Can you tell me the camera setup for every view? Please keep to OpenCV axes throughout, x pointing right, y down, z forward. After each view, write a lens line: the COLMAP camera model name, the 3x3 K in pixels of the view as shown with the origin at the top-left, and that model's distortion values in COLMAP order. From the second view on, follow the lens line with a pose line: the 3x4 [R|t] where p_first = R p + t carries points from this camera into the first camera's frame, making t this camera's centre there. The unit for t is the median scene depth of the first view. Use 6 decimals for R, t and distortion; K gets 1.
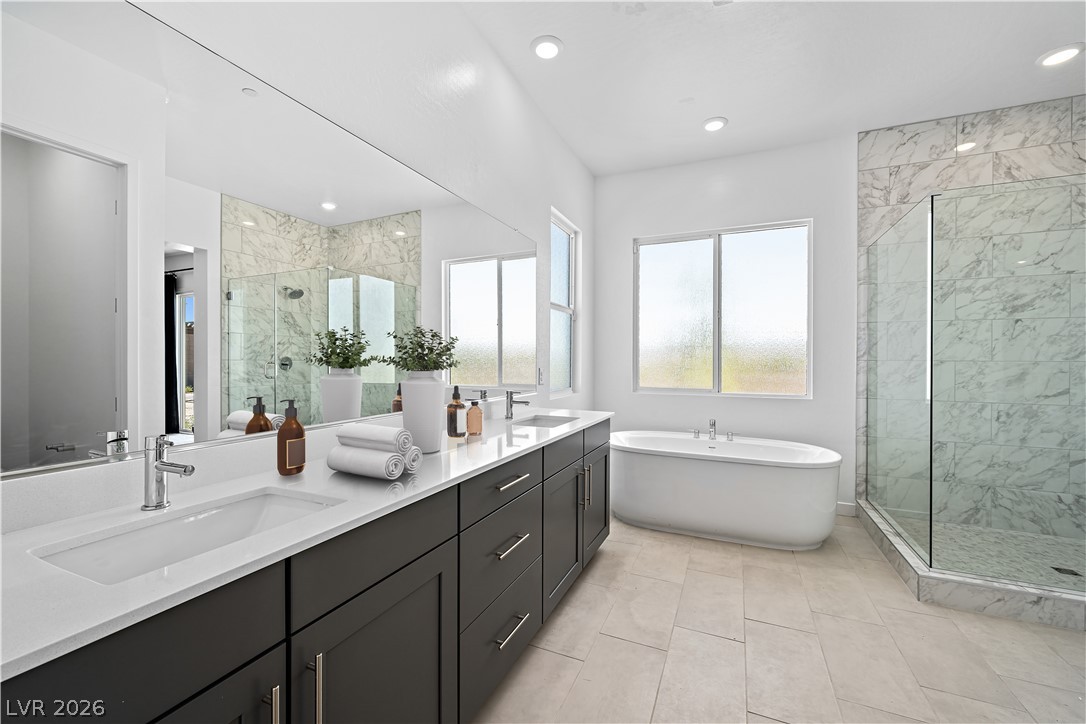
lens RADIAL K [[438.6, 0, 543.0], [0, 438.6, 361.4], [0, 0, 1]] dist [-0.000194, 0.000194]
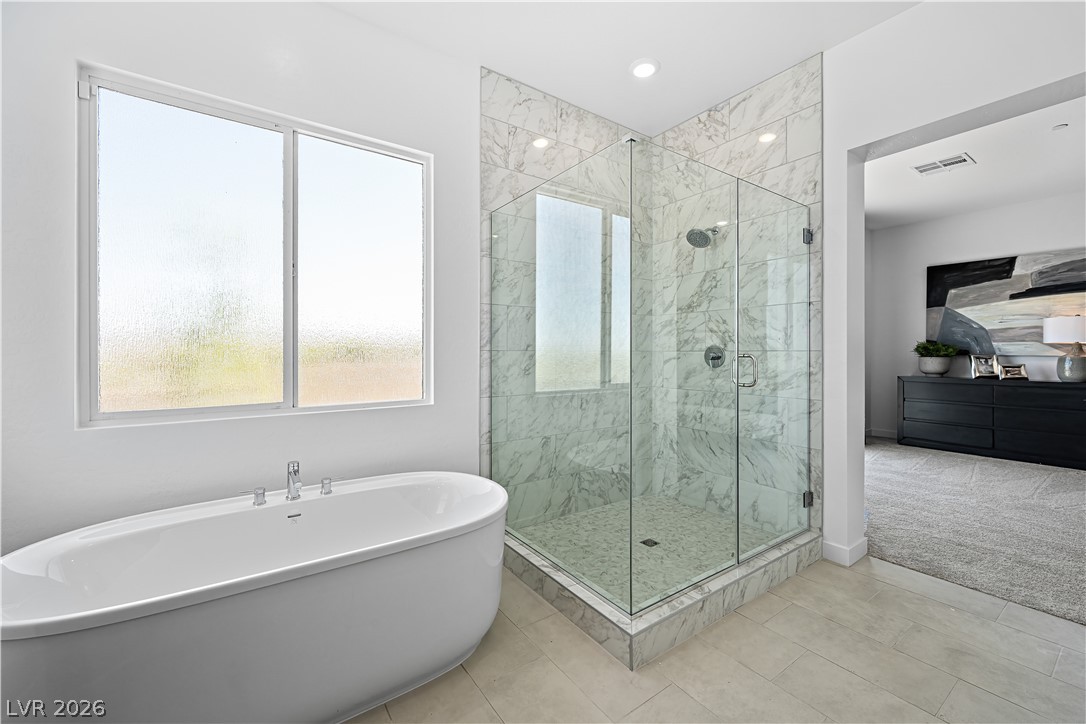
lens RADIAL K [[438.6, 0, 545.5], [0, 438.6, 351.0], [0, 0, 1]] dist [-0.000194, 0.000194]
pose [[0.512414, -0.004695, 0.858725, 0.091283], [0.002841, 0.999989, 0.003772, -0.004330], [-0.858734, 0.000507, 0.512422, 0.500140]]
